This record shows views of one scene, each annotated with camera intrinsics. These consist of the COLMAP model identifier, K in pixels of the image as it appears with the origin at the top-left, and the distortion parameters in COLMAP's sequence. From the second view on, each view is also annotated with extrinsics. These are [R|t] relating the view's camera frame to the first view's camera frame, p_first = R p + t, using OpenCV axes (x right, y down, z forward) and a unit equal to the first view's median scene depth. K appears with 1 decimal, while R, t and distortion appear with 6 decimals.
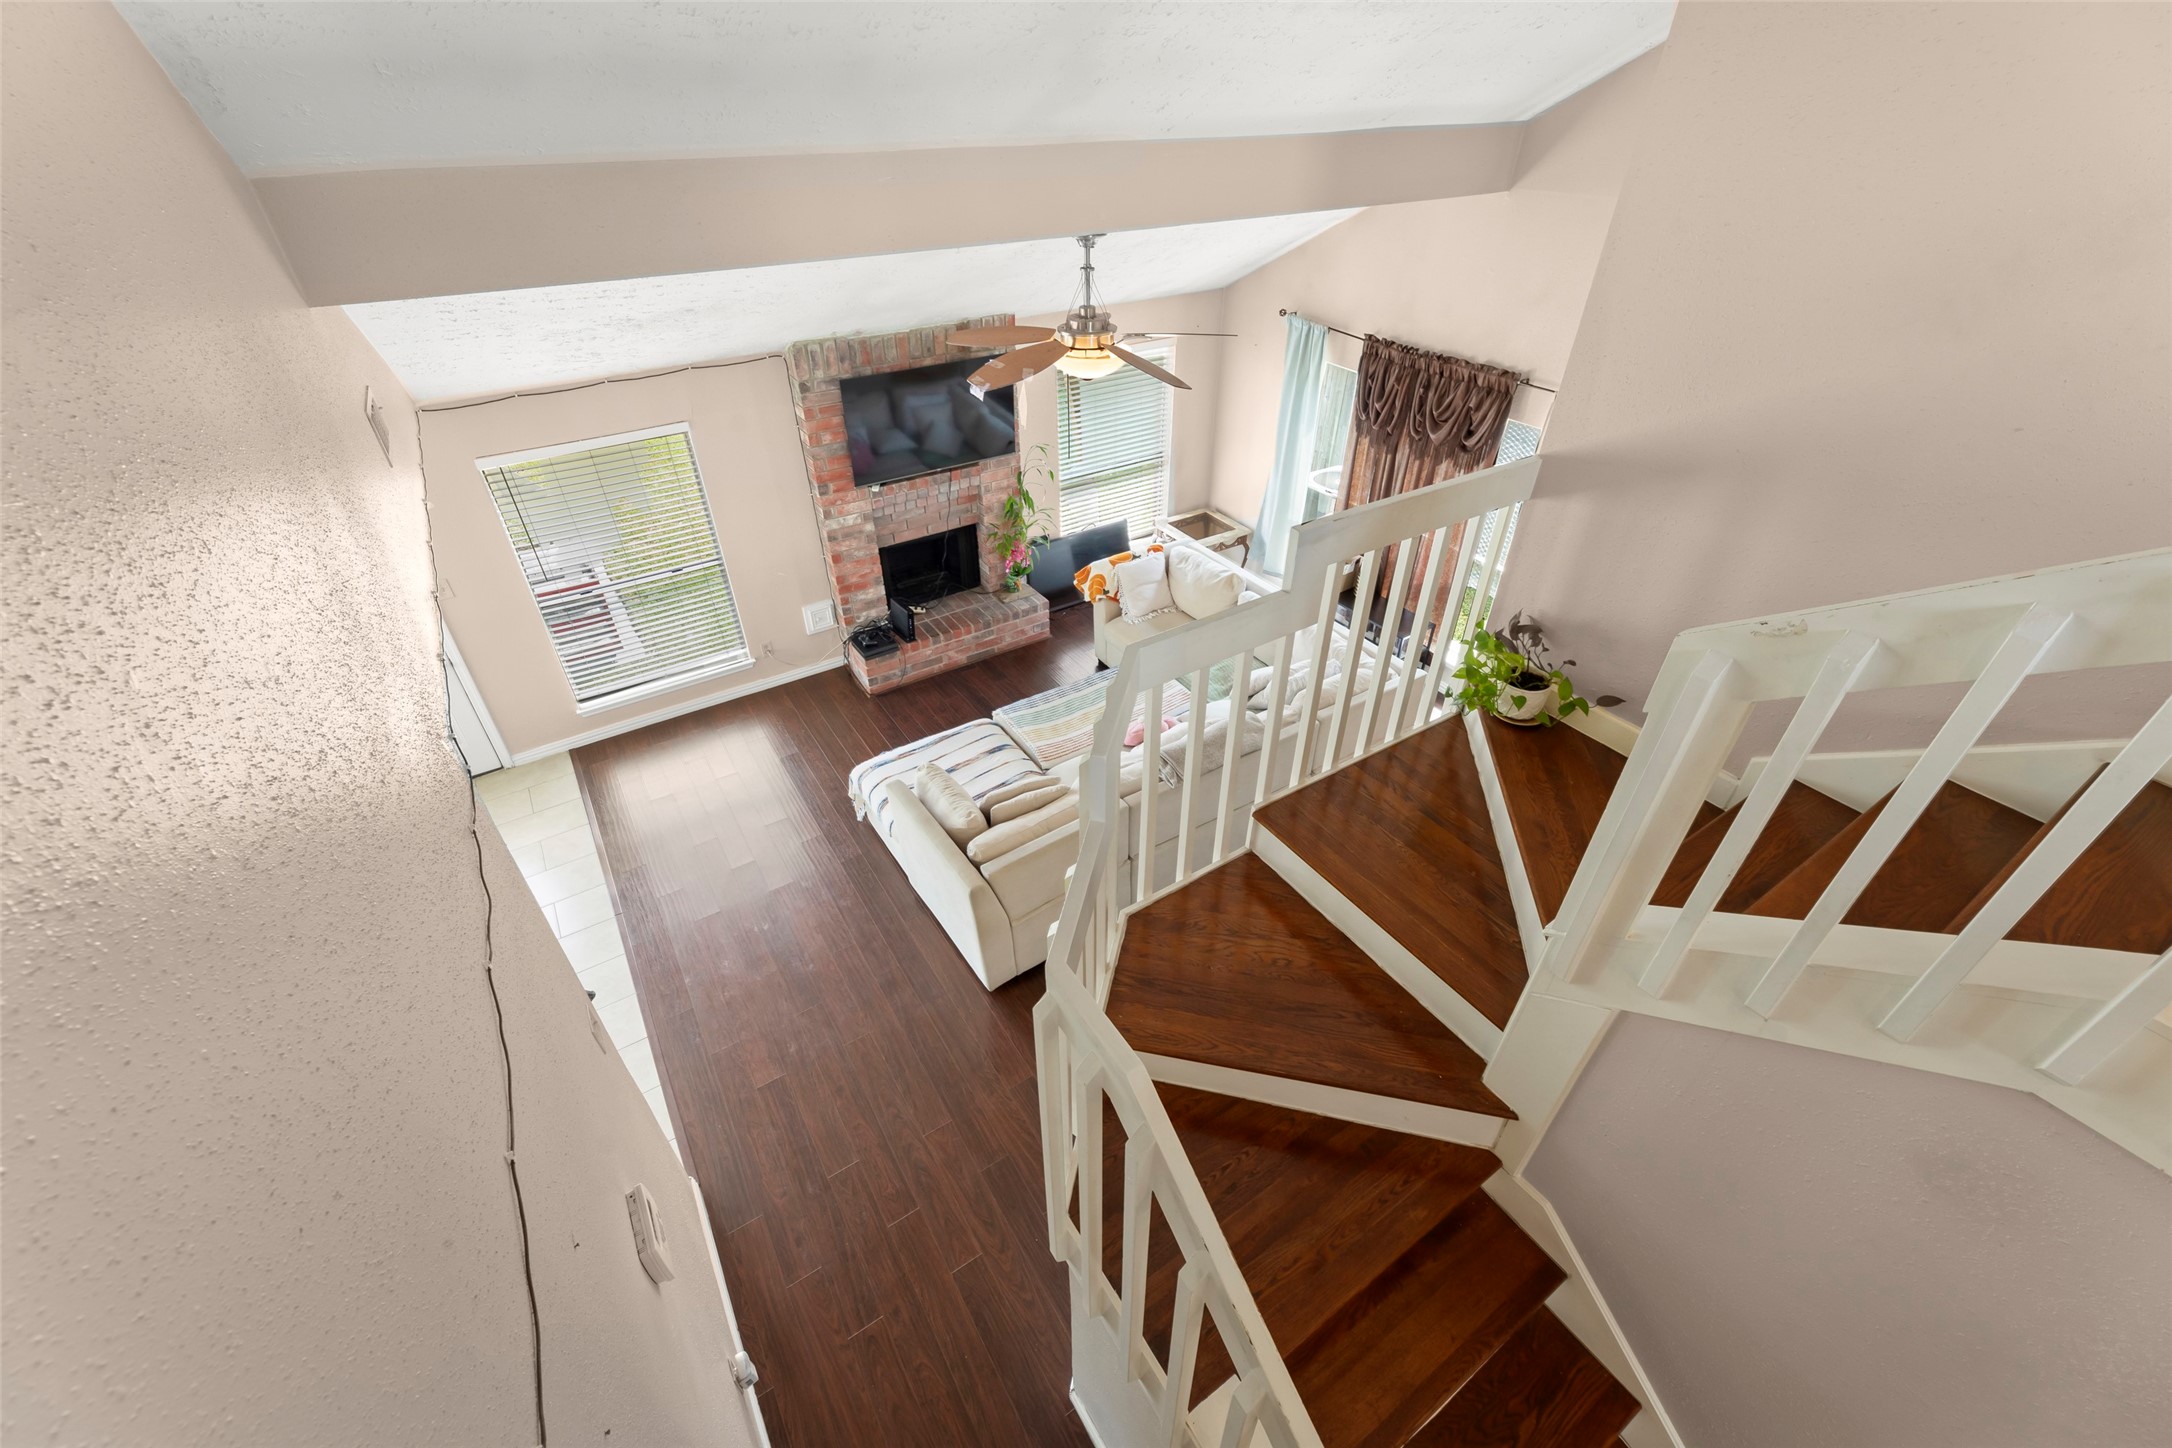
lens RADIAL K [[888.6, 0, 1096.9], [0, 888.6, 716.3], [0, 0, 1]] dist [0.001917, -0.000750]
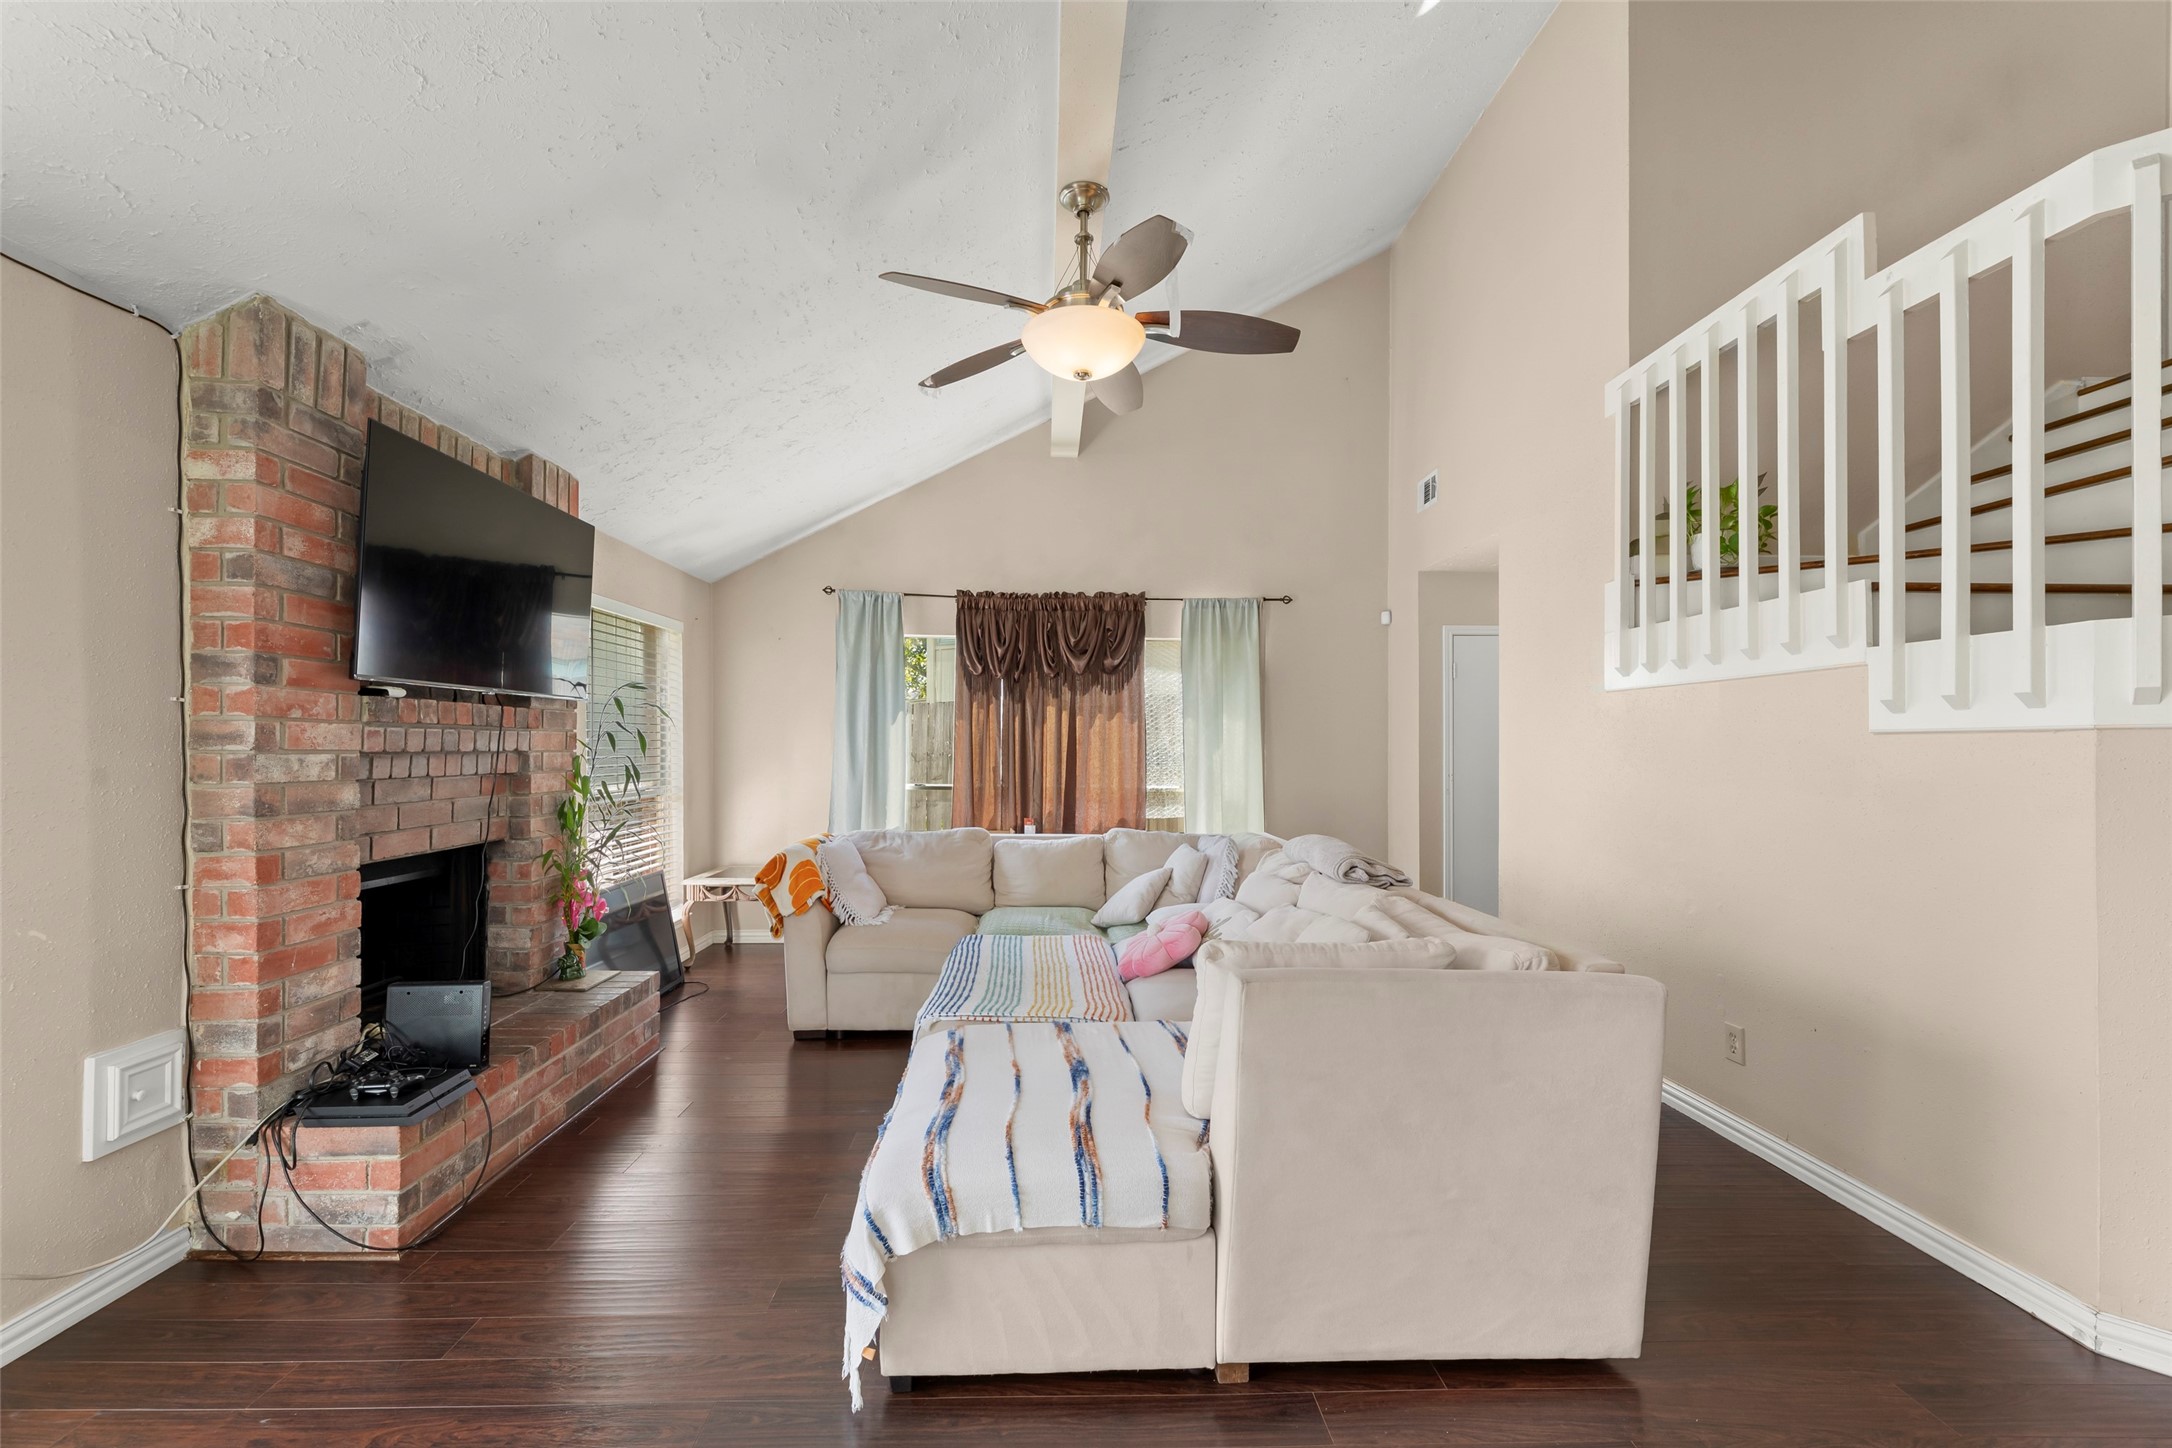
lens RADIAL K [[888.6, 0, 1067.7], [0, 888.6, 747.7], [0, 0, 1]] dist [0.001917, -0.000750]
pose [[0.529486, -0.000946, 0.848318, -0.424696], [0.495531, 0.812003, -0.308384, 0.052834], [-0.688545, 0.583653, 0.430413, 0.593021]]
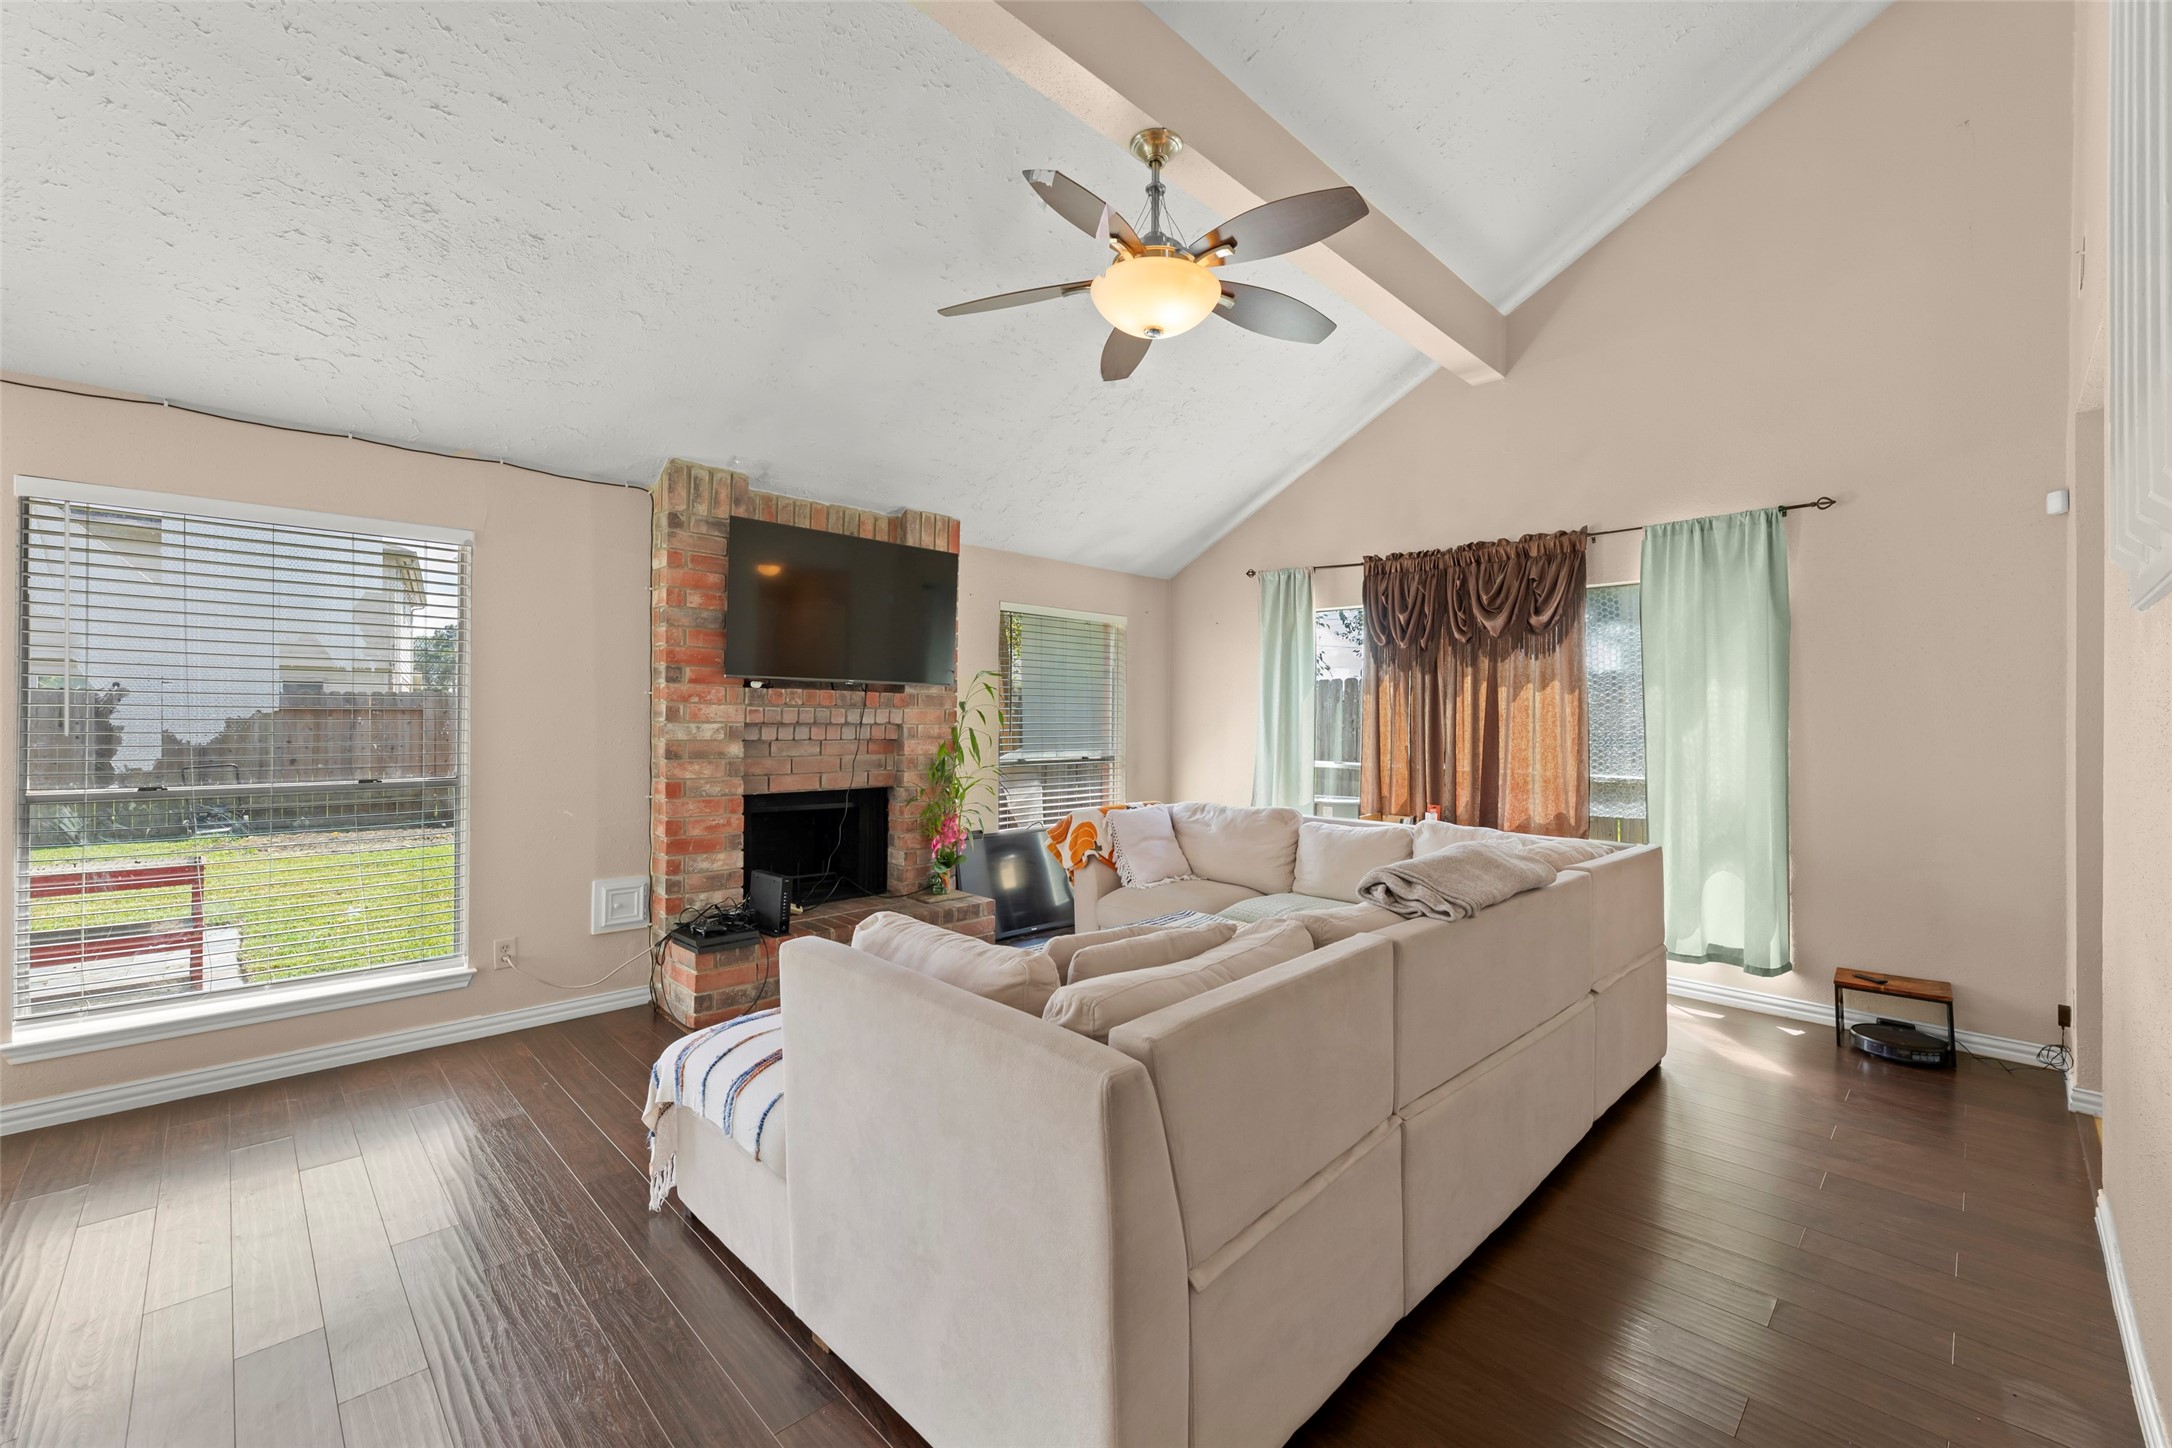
lens RADIAL K [[888.6, 0, 1100.4], [0, 888.6, 720.7], [0, 0, 1]] dist [0.001917, -0.000750]
pose [[0.978779, 0.007049, 0.204798, -0.128942], [0.114671, 0.809440, -0.575898, 0.172650], [-0.169831, 0.587161, 0.791454, 0.431203]]
